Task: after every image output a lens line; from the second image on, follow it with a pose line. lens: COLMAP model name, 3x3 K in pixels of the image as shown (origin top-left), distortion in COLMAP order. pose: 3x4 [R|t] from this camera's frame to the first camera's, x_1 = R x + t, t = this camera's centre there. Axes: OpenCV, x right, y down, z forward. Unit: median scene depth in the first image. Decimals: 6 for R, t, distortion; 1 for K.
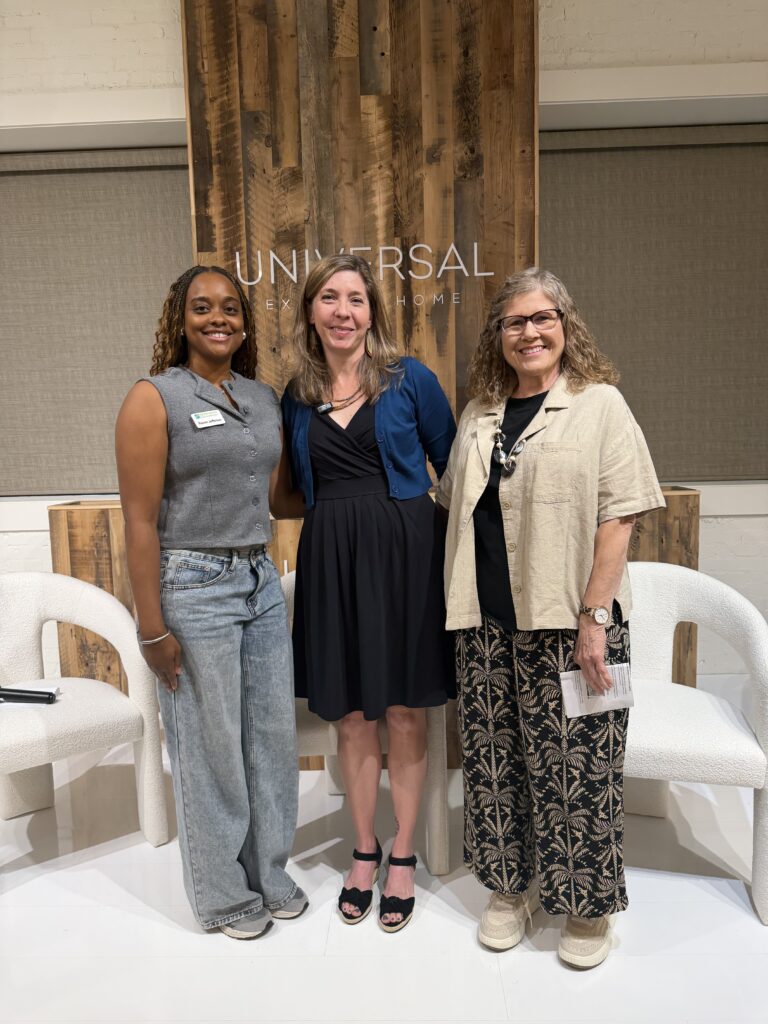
lens RADIAL K [[725.2, 0, 384.0], [0, 725.2, 512.0], [0, 0, 1]] dist [0.031416, -0.062894]
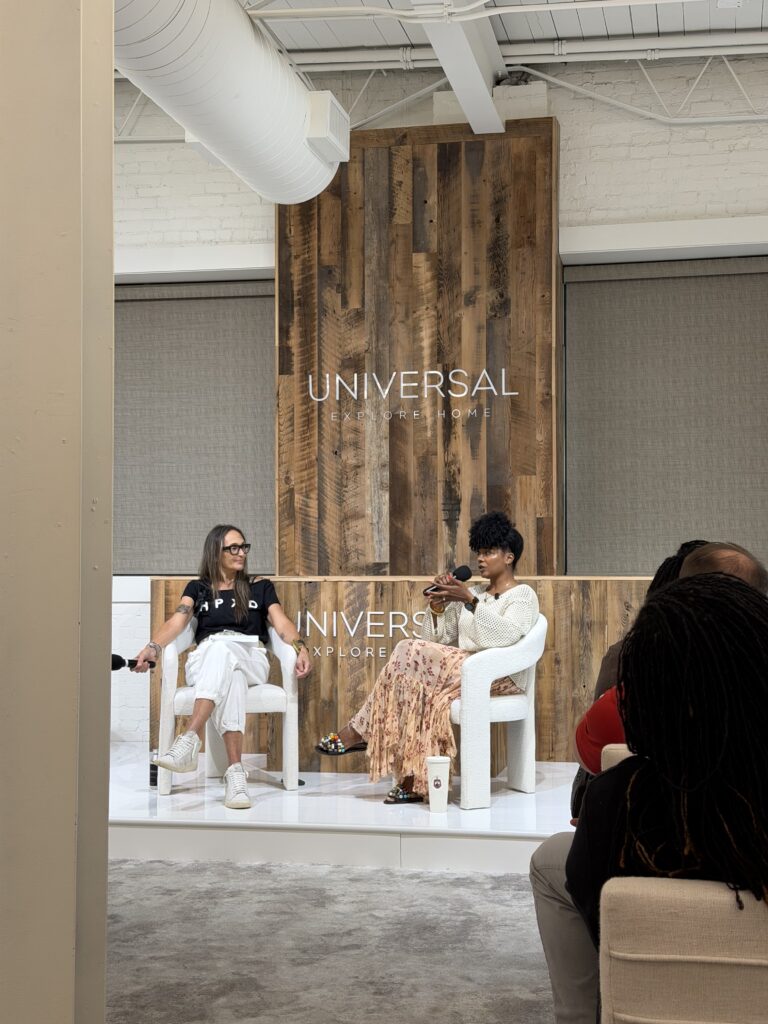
lens RADIAL K [[1428.1, 0, 384.0], [0, 1428.1, 512.0], [0, 0, 1]] dist [0.000226, -0.004897]
pose [[0.984442, 0.018469, -0.174738, 0.349216], [-0.041937, 0.990418, -0.131582, 0.185043], [0.170633, 0.136863, 0.975783, -1.309600]]
